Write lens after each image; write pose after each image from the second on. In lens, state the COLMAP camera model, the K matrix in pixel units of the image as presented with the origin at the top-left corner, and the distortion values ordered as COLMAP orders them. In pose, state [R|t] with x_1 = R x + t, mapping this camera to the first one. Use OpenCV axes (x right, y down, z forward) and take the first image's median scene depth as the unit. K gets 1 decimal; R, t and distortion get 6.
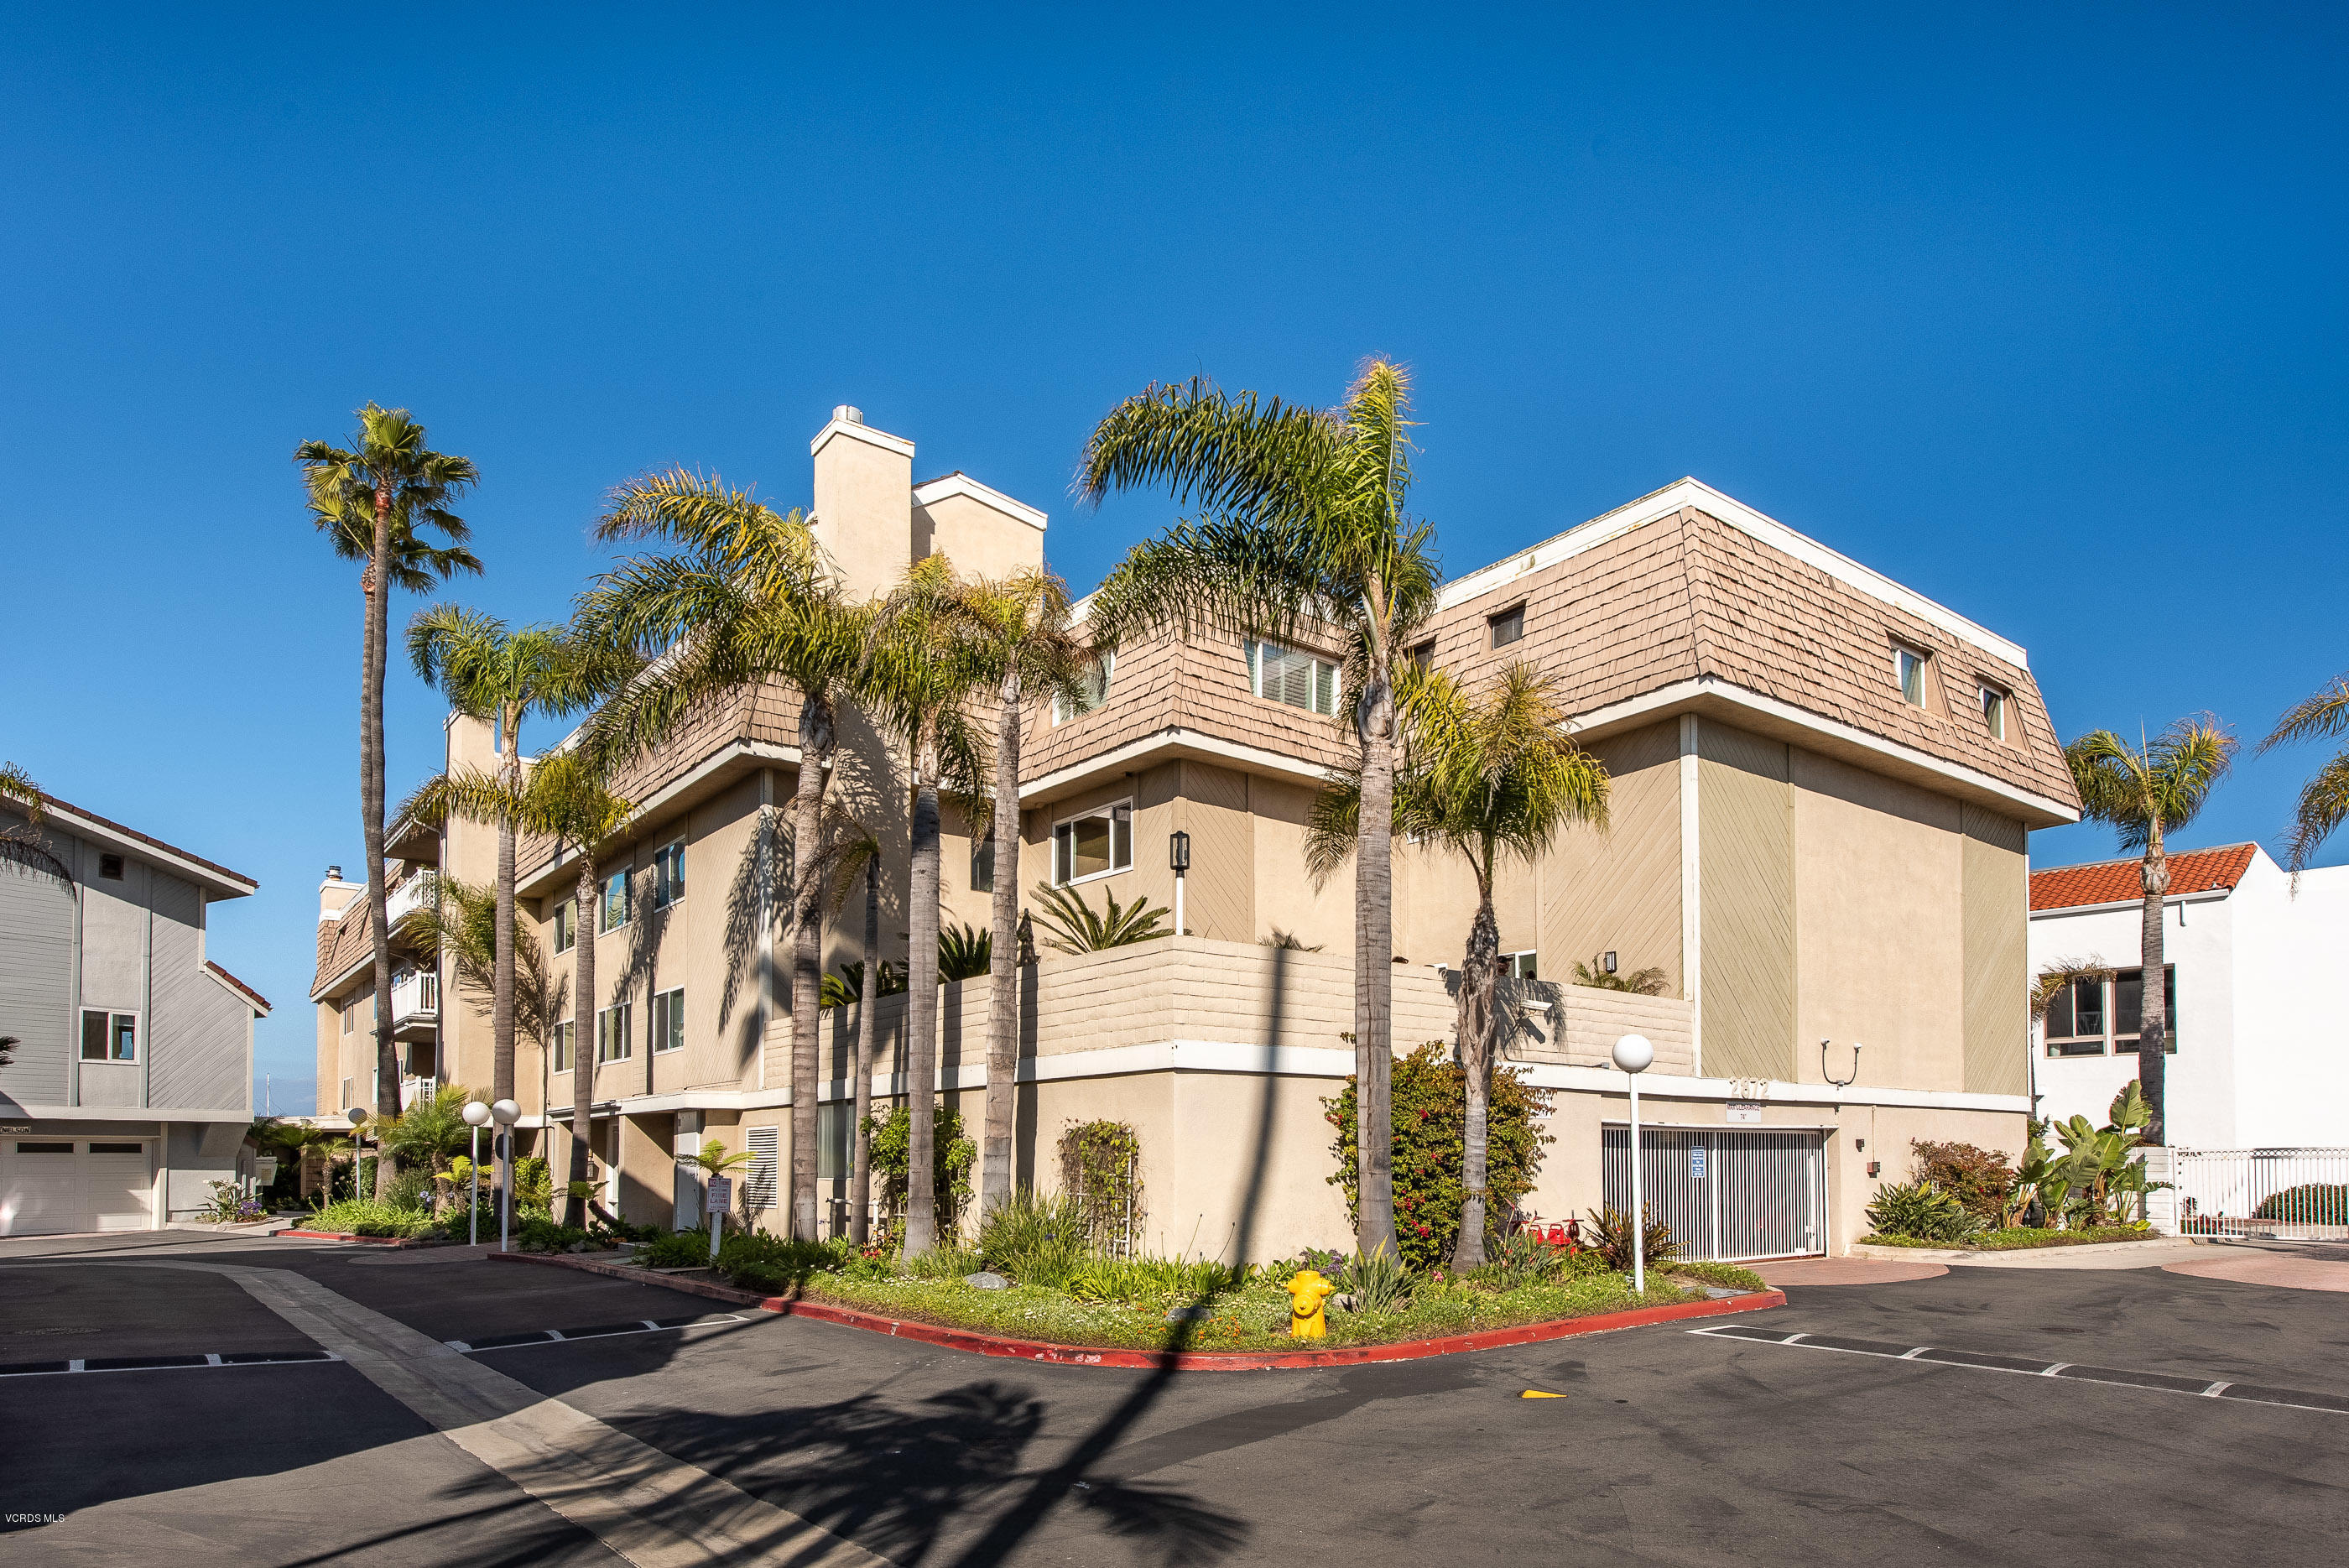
lens RADIAL K [[1418.2, 0, 1174.5], [0, 1418.2, 784.0], [0, 0, 1]] dist [0.000619, 0.000187]
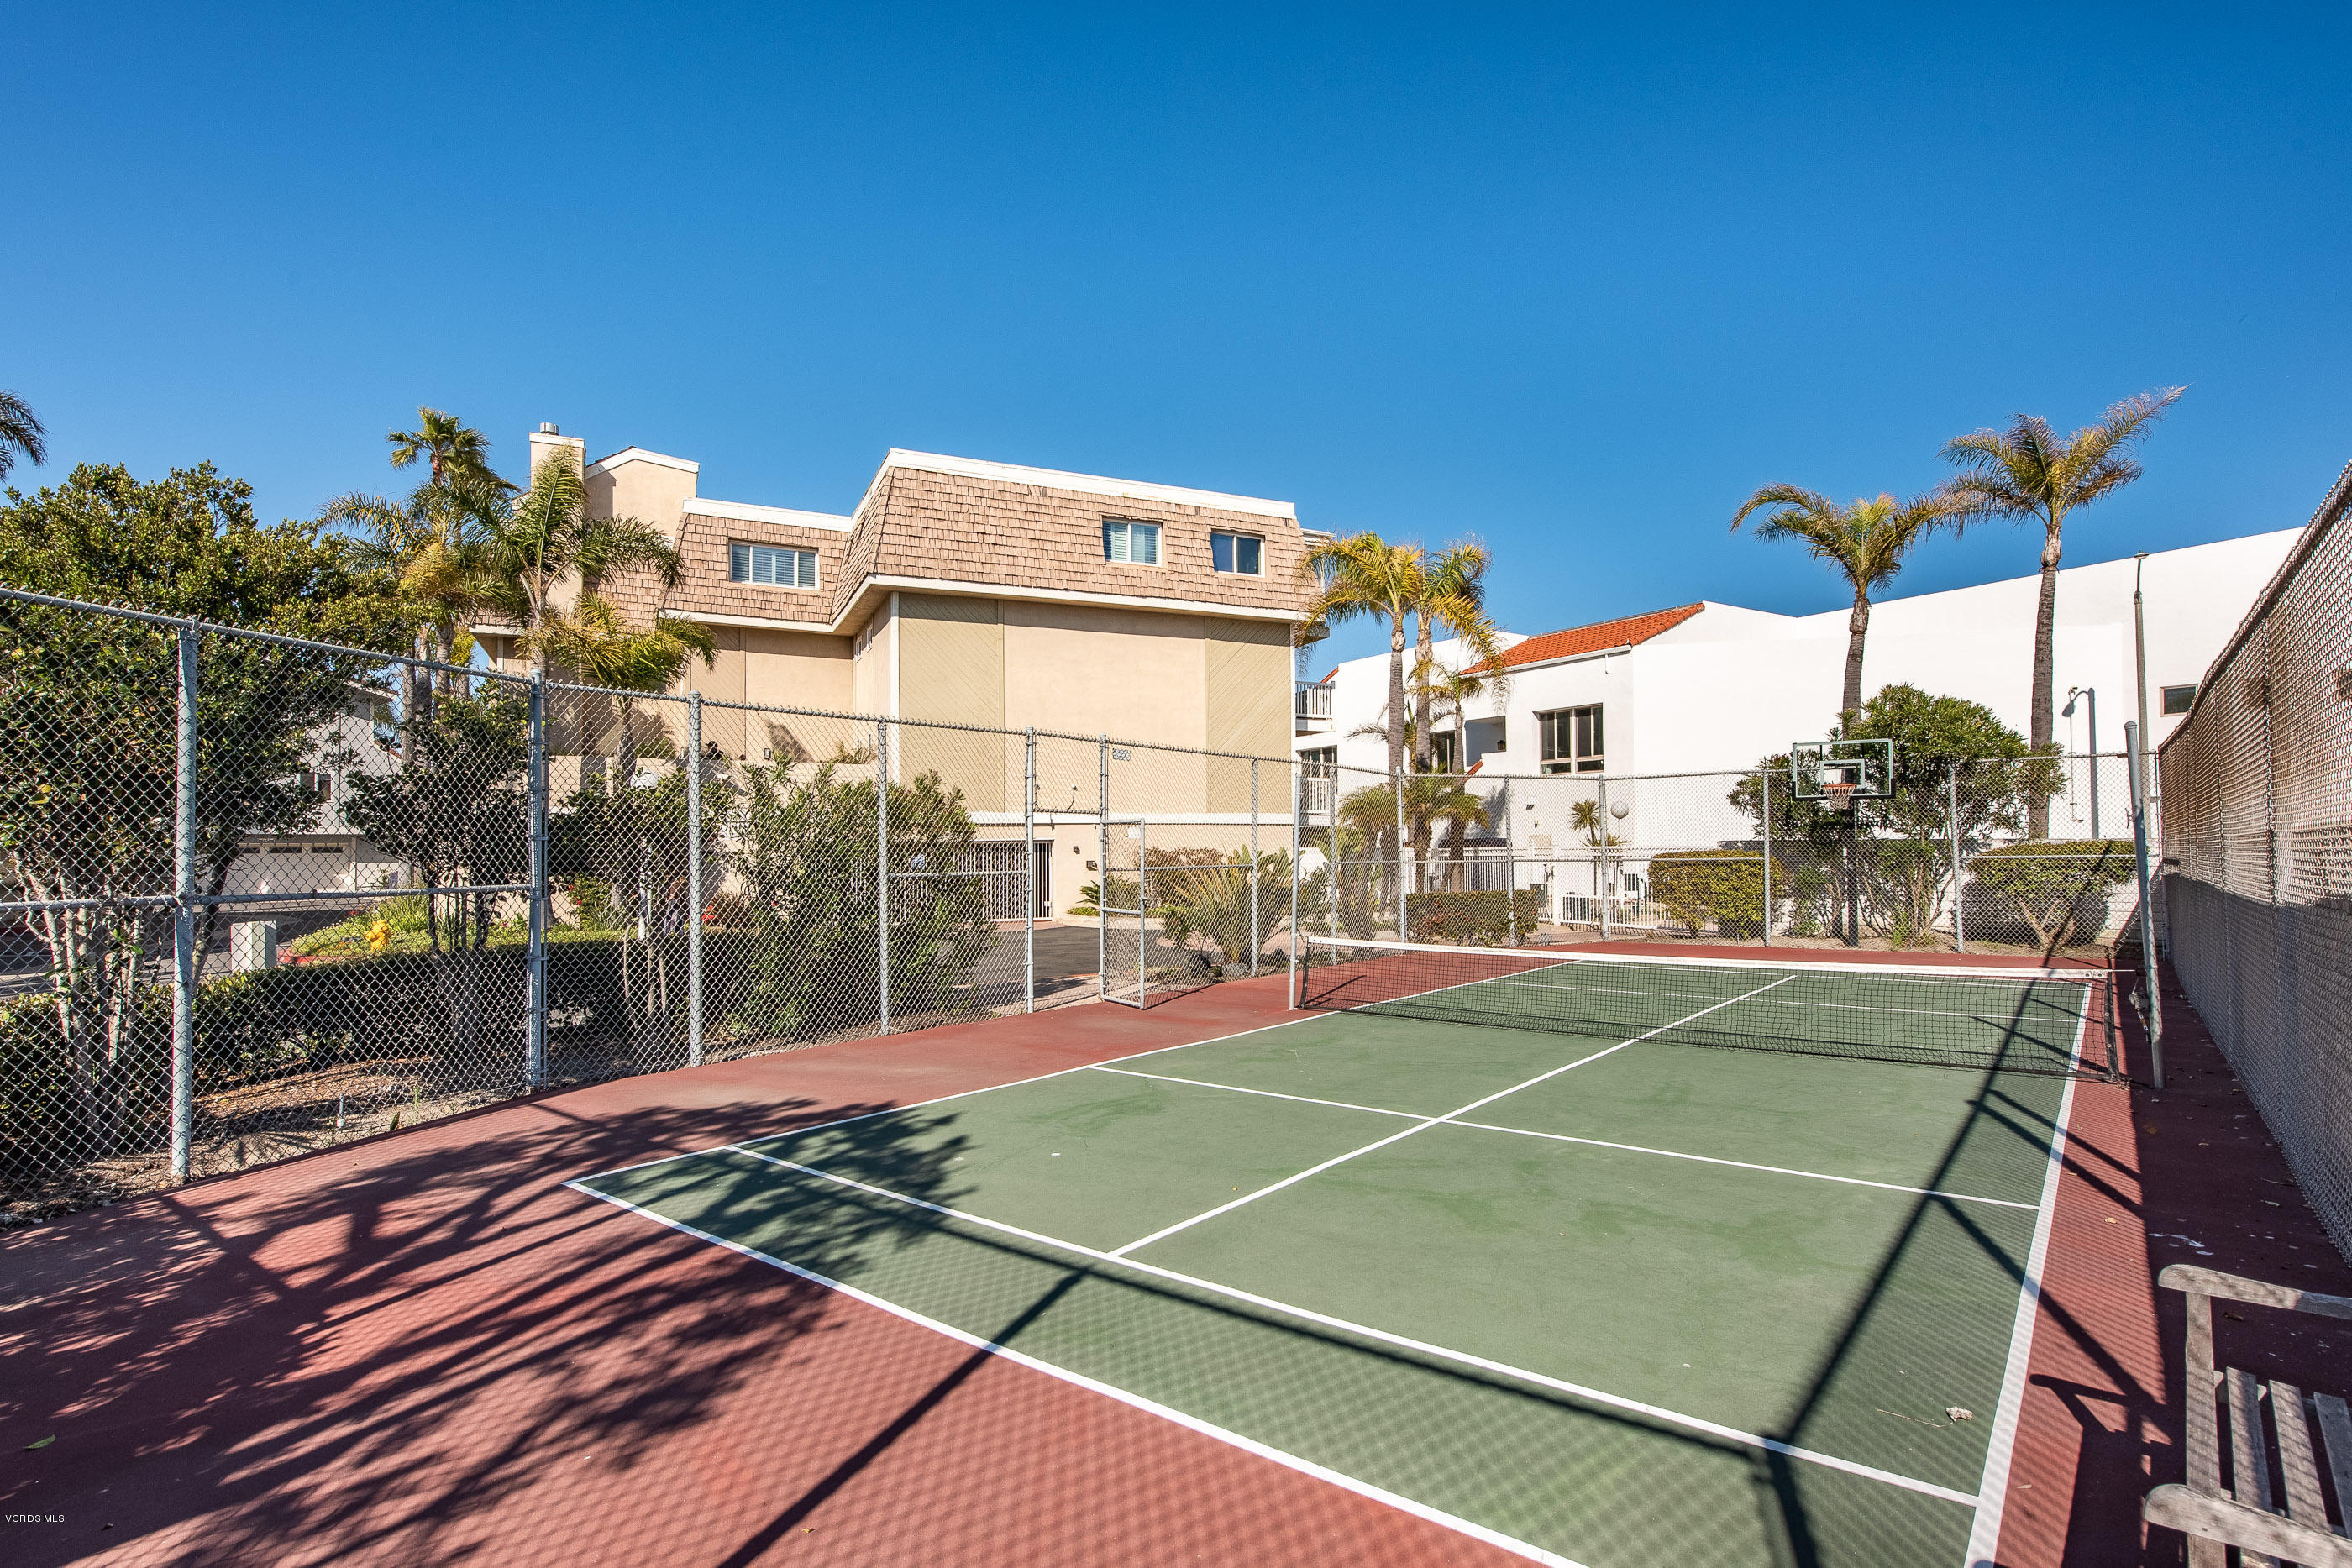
lens RADIAL K [[1207.0, 0, 1176.0], [0, 1207.0, 784.0], [0, 0, 1]] dist [-0.036017, -0.000055]
pose [[0.961422, -0.025455, -0.273896, 0.879137], [0.077053, 0.980769, 0.179320, -0.046747], [0.264064, -0.193506, 0.944894, -0.263242]]
